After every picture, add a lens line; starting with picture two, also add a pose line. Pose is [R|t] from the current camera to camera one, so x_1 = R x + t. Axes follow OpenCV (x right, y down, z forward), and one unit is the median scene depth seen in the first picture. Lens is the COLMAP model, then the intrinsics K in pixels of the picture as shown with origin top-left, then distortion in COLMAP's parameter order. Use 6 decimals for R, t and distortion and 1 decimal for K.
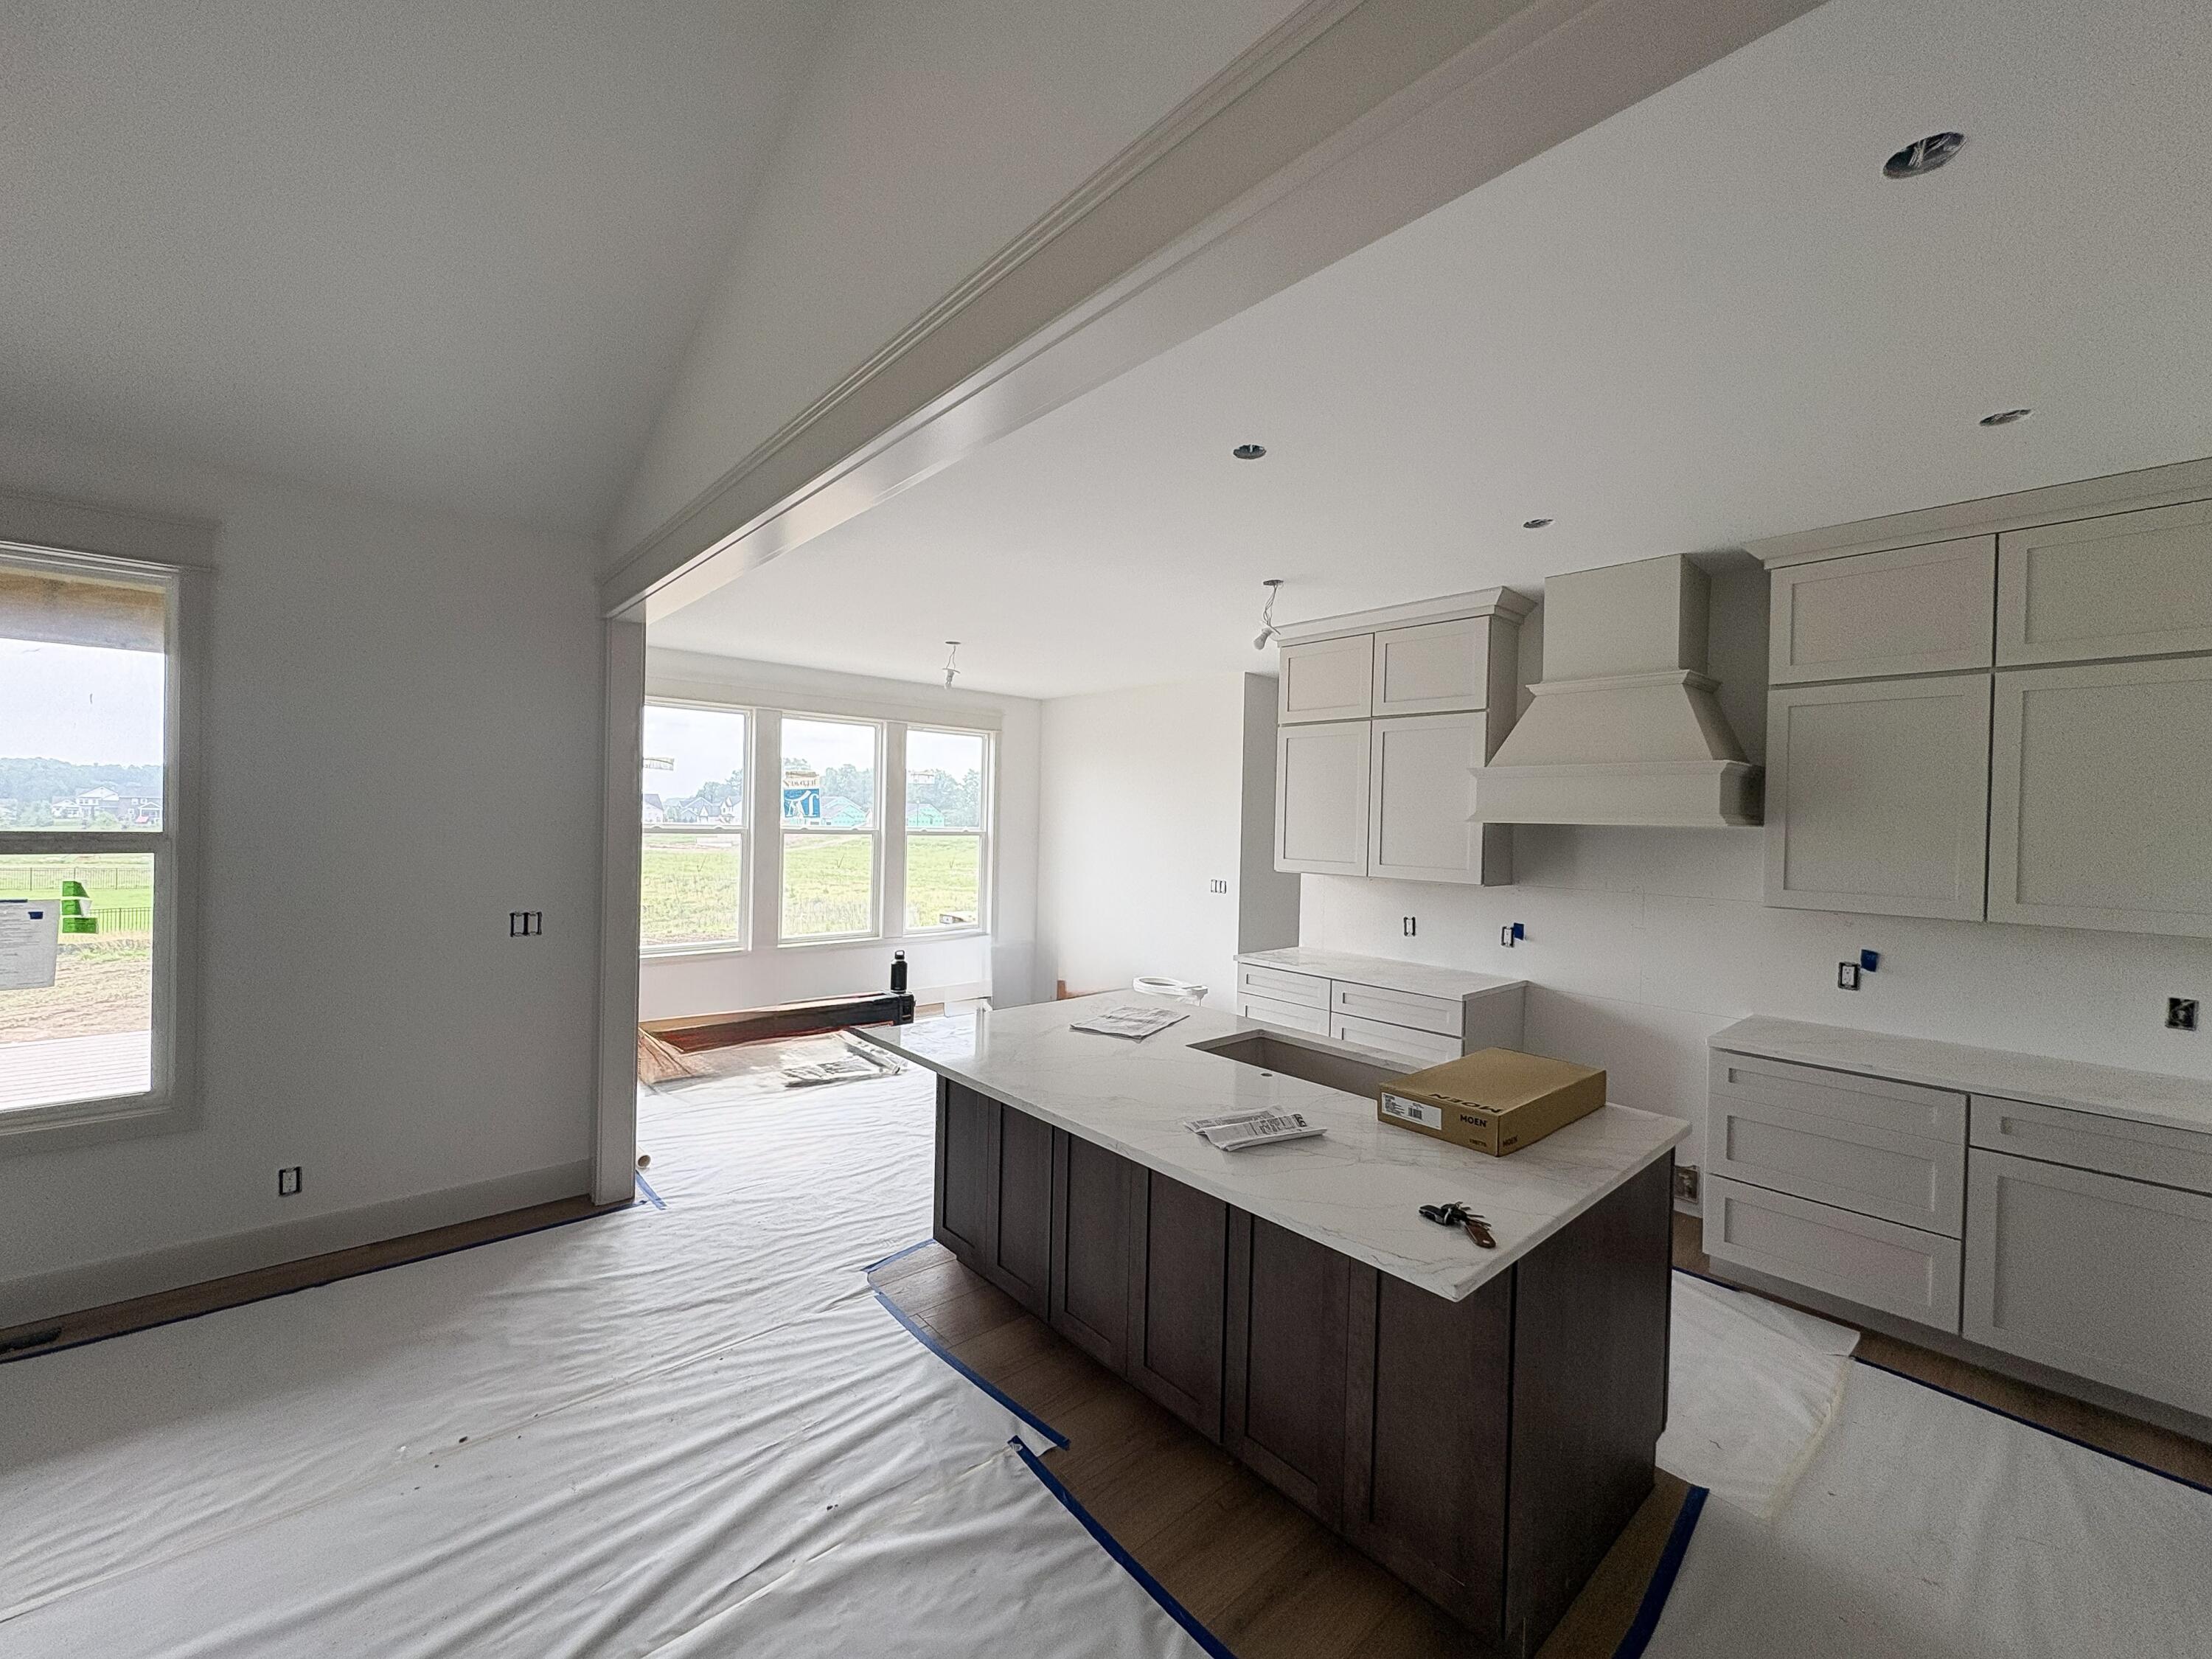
lens RADIAL K [[884.2, 0, 1105.2], [0, 884.2, 823.0], [0, 0, 1]] dist [0.000188, 0.000175]
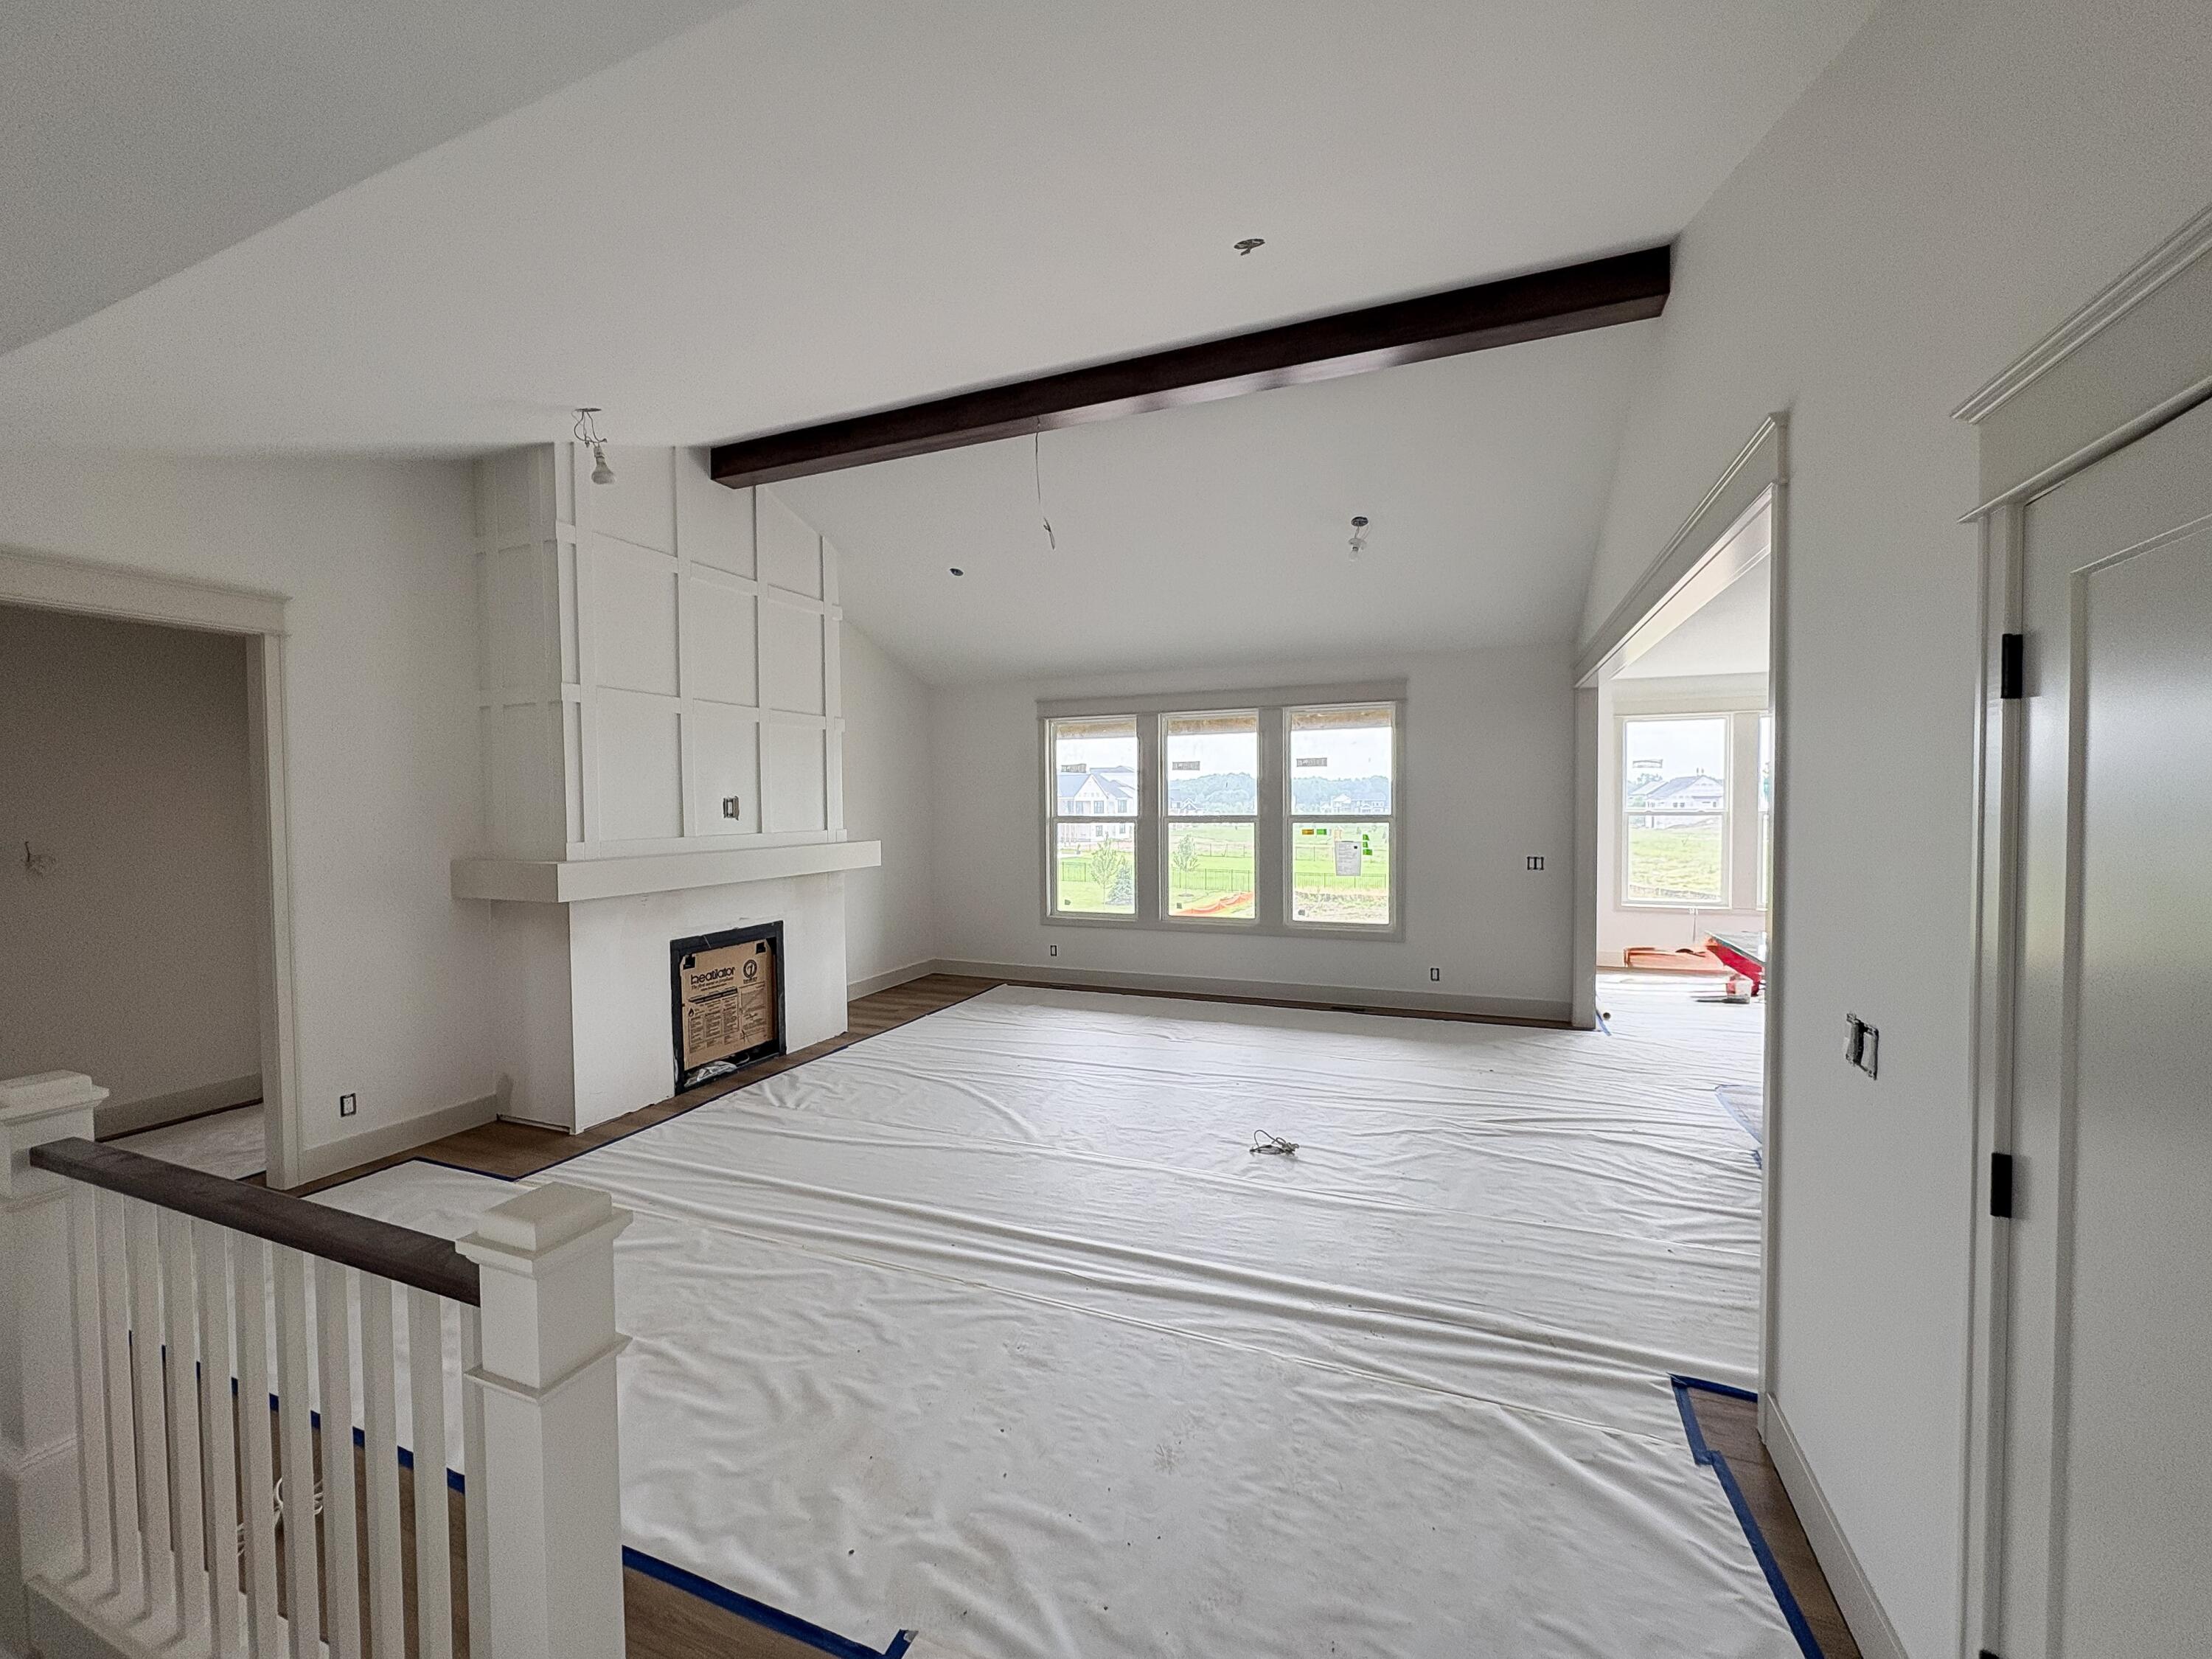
lens RADIAL K [[884.2, 0, 1107.9], [0, 884.2, 831.3], [0, 0, 1]] dist [0.000188, 0.000175]
pose [[0.447650, 0.004246, -0.894199, 0.661749], [0.012059, 0.999869, 0.010784, 0.020346], [0.894128, -0.015610, 0.447540, -0.688018]]
